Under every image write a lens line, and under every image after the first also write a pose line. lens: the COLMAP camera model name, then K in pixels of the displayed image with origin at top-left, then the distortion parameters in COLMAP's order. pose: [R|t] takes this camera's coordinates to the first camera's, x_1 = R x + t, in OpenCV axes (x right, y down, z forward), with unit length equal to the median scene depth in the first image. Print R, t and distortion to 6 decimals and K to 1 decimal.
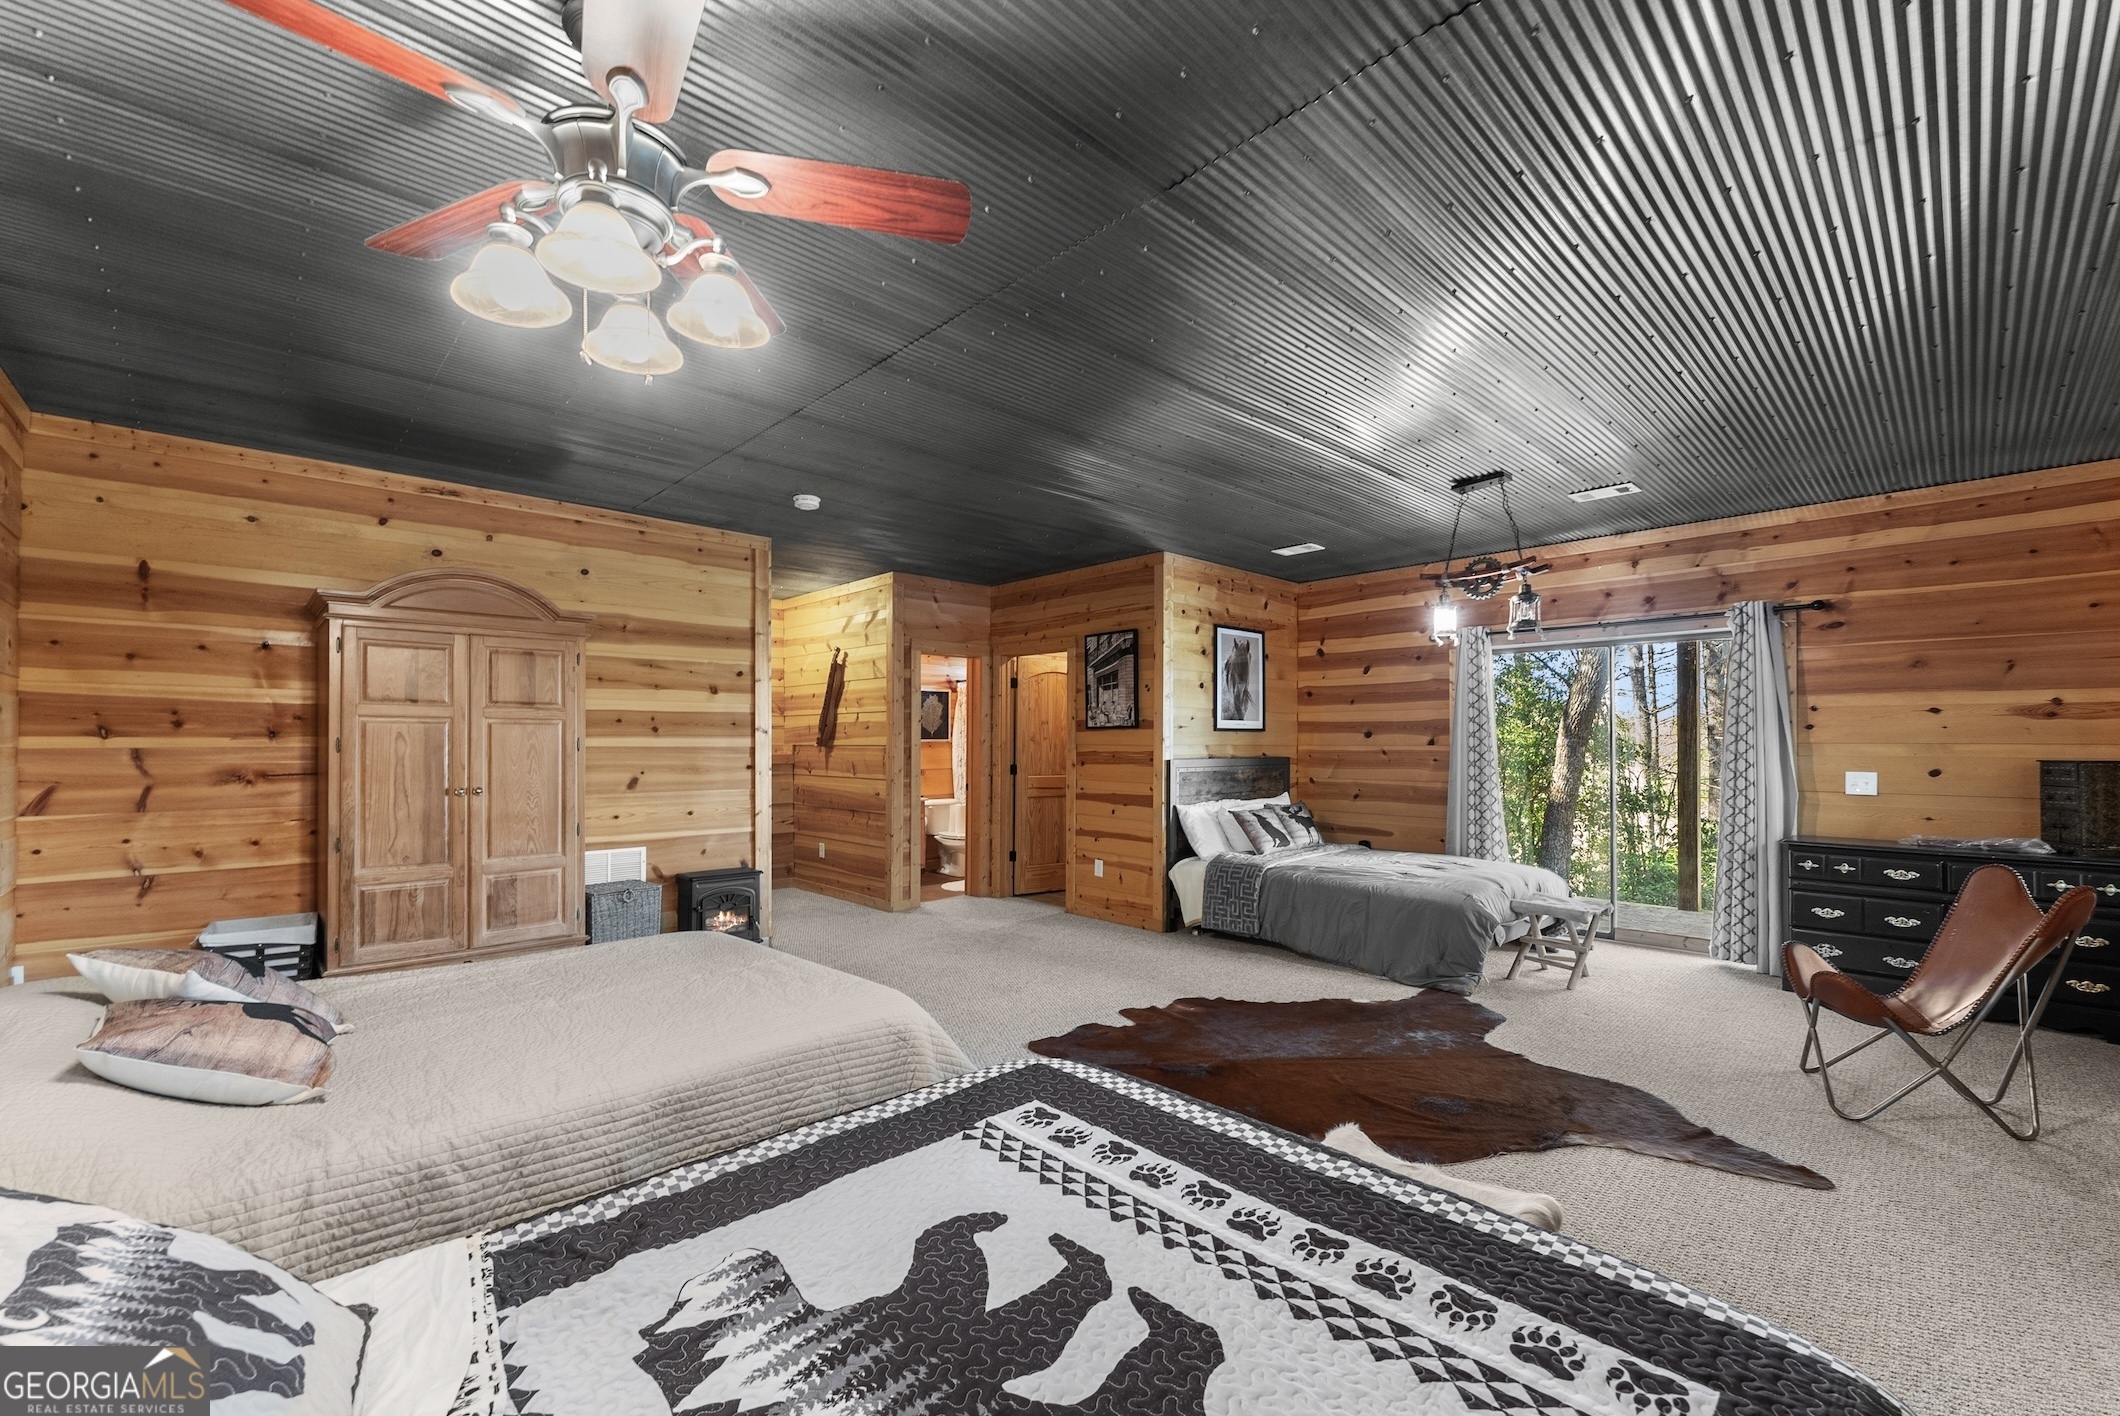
lens RADIAL K [[863.6, 0, 1053.0], [0, 863.6, 741.9], [0, 0, 1]] dist [-0.000984, 0.000300]
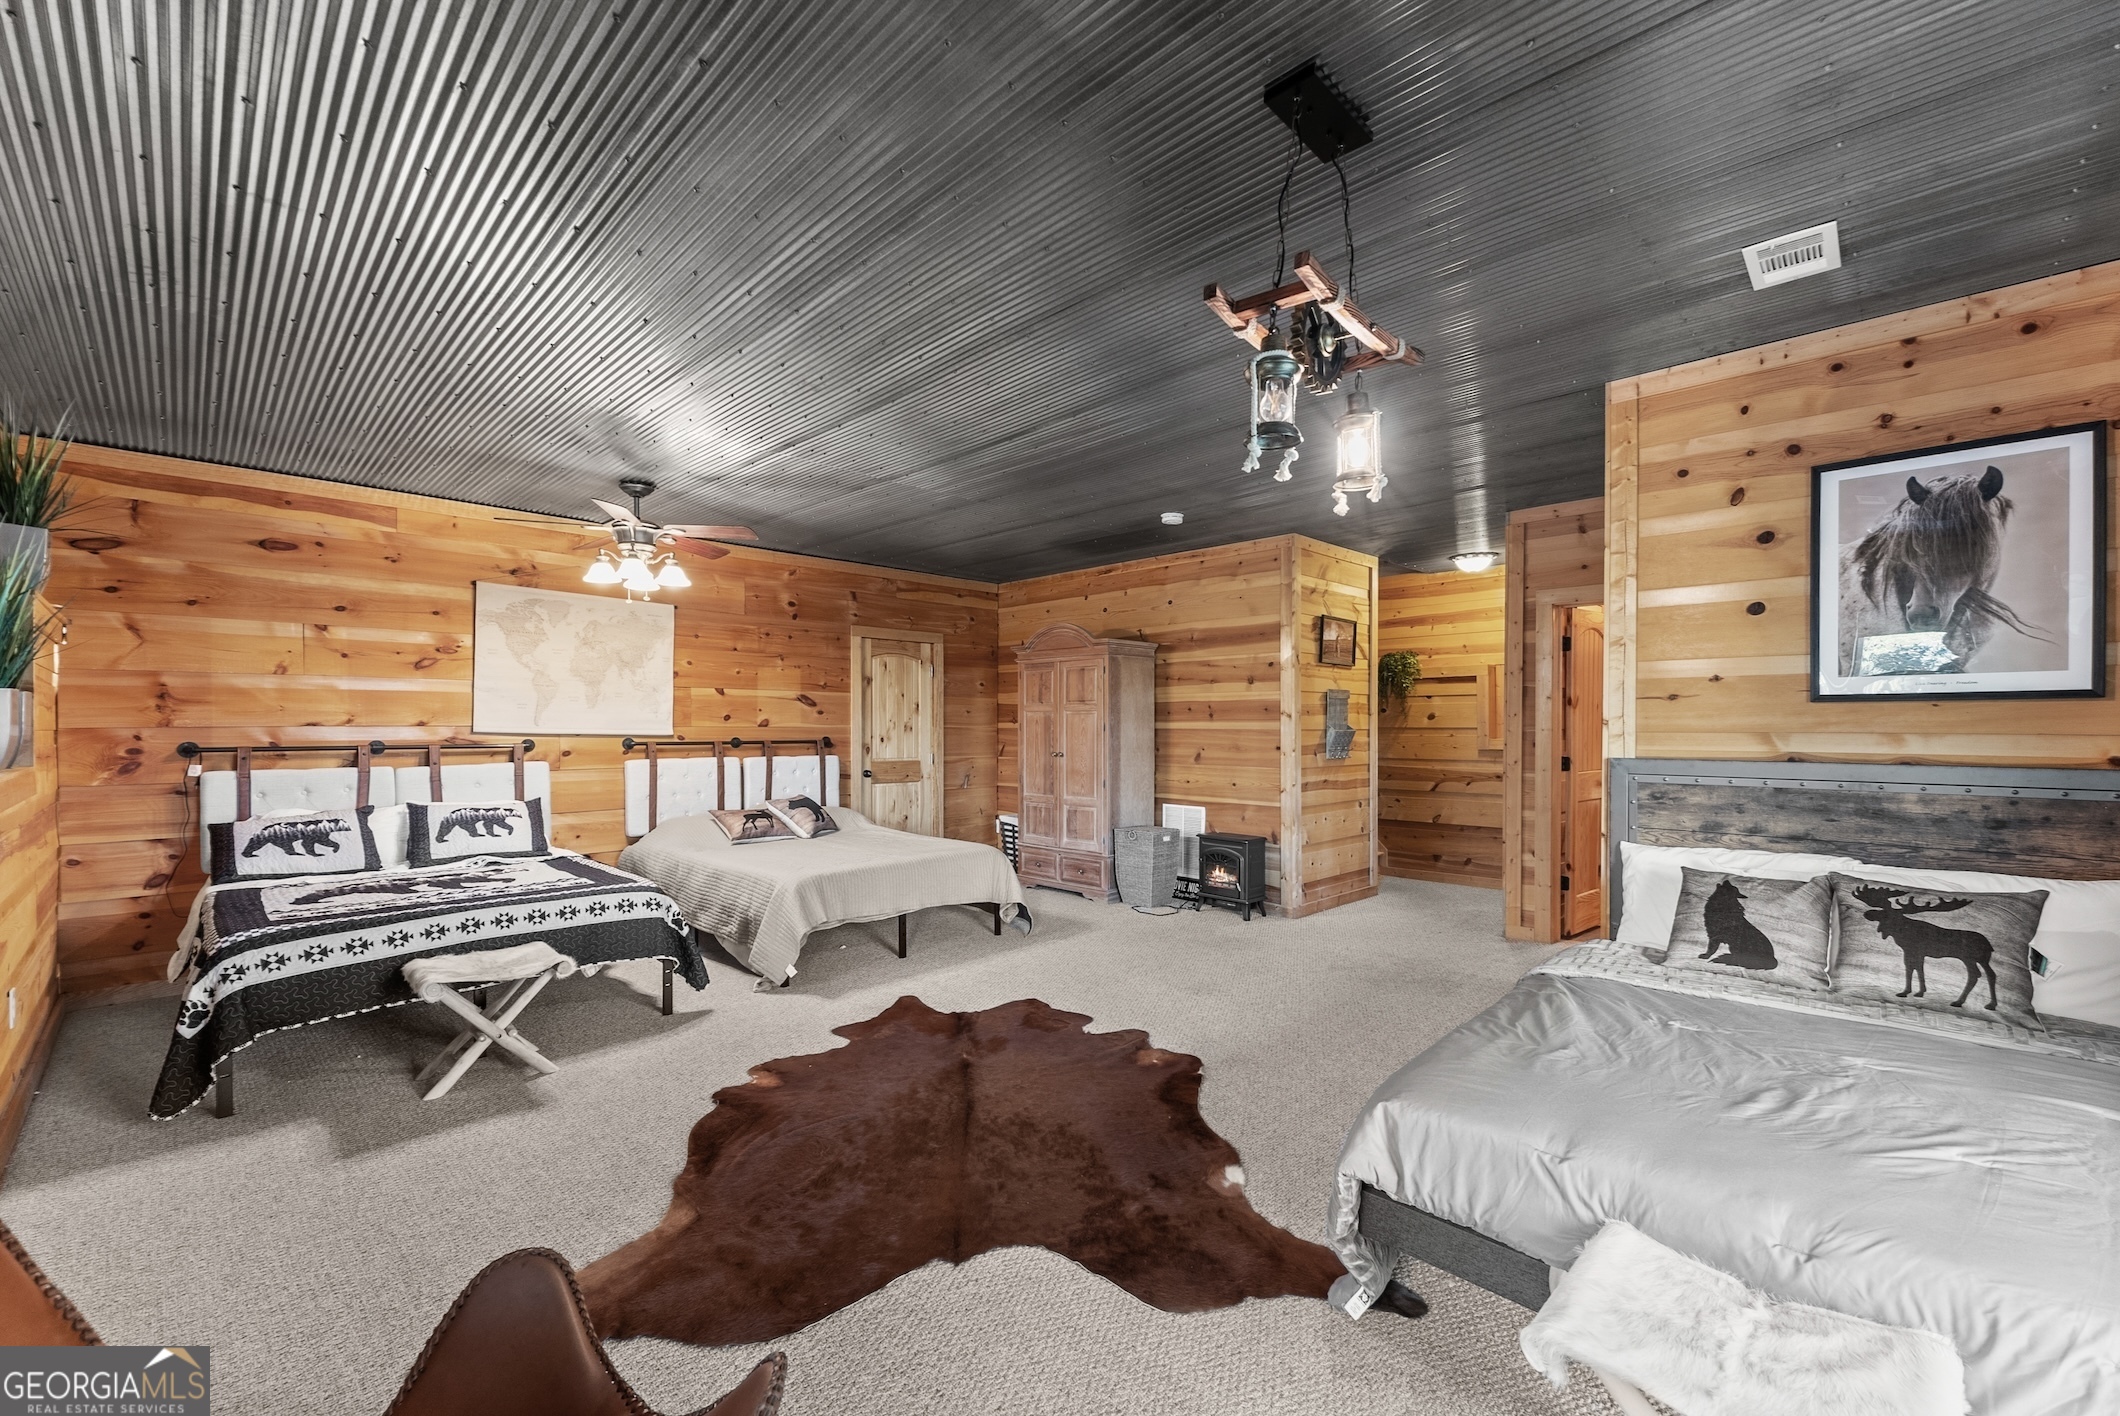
lens RADIAL K [[863.6, 0, 1059.7], [0, 863.6, 716.7], [0, 0, 1]] dist [-0.000984, 0.000300]
pose [[0.032882, -0.009377, -0.999415, 0.759258], [0.000466, 0.999956, -0.009367, -0.000597], [0.999459, -0.000157, 0.032885, 0.704756]]
